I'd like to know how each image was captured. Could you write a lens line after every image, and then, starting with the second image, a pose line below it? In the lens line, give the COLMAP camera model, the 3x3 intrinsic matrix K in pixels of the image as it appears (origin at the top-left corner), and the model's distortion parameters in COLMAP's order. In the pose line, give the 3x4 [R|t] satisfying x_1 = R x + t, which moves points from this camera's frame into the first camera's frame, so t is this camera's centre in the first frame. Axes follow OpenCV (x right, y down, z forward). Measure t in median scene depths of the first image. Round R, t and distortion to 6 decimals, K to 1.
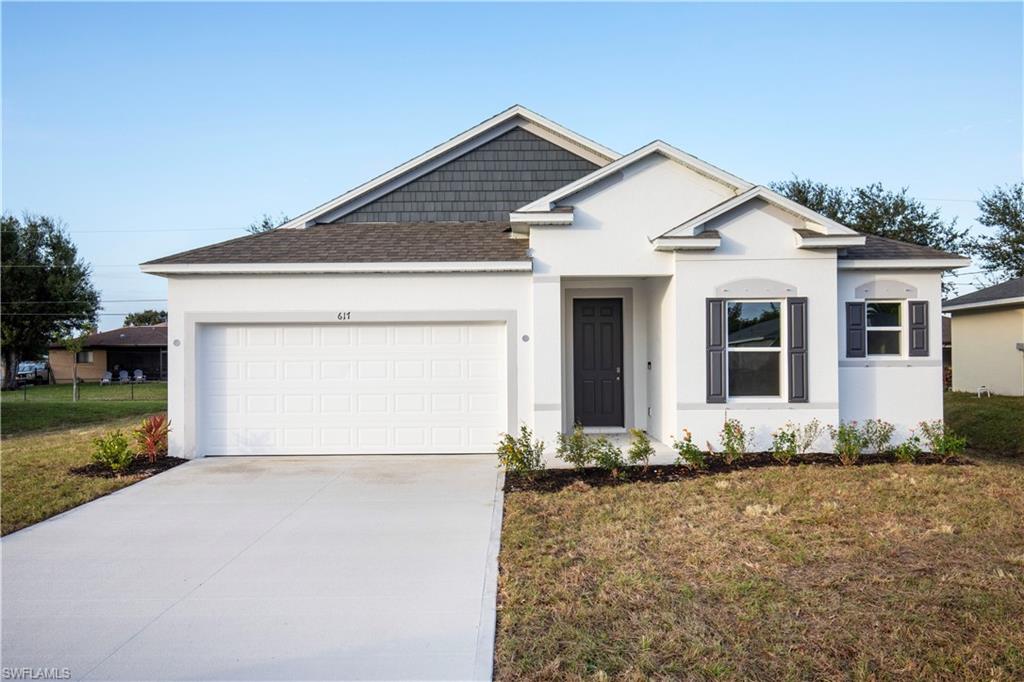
lens RADIAL K [[841.3, 0, 512.0], [0, 841.3, 341.0], [0, 0, 1]] dist [0.013936, 0.002637]
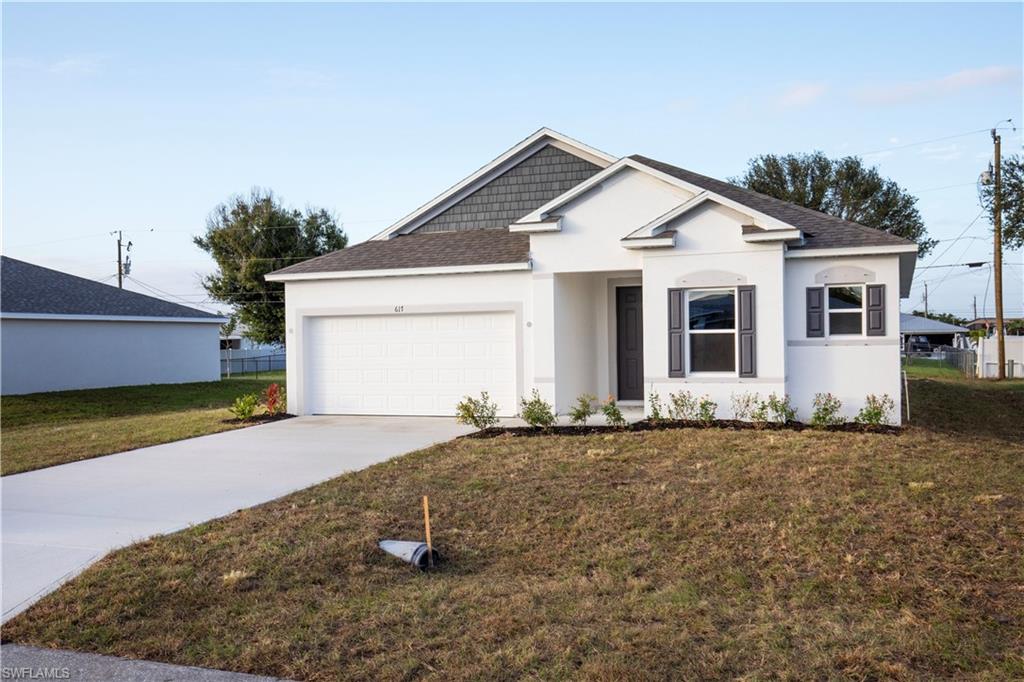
lens RADIAL K [[1032.8, 0, 512.0], [0, 1032.8, 341.0], [0, 0, 1]] dist [0.026936, -0.012379]
pose [[0.925105, -0.007398, -0.379640, 0.569184], [0.016537, 0.999646, 0.020818, -0.010778], [0.379352, -0.025537, 0.924900, -0.413735]]
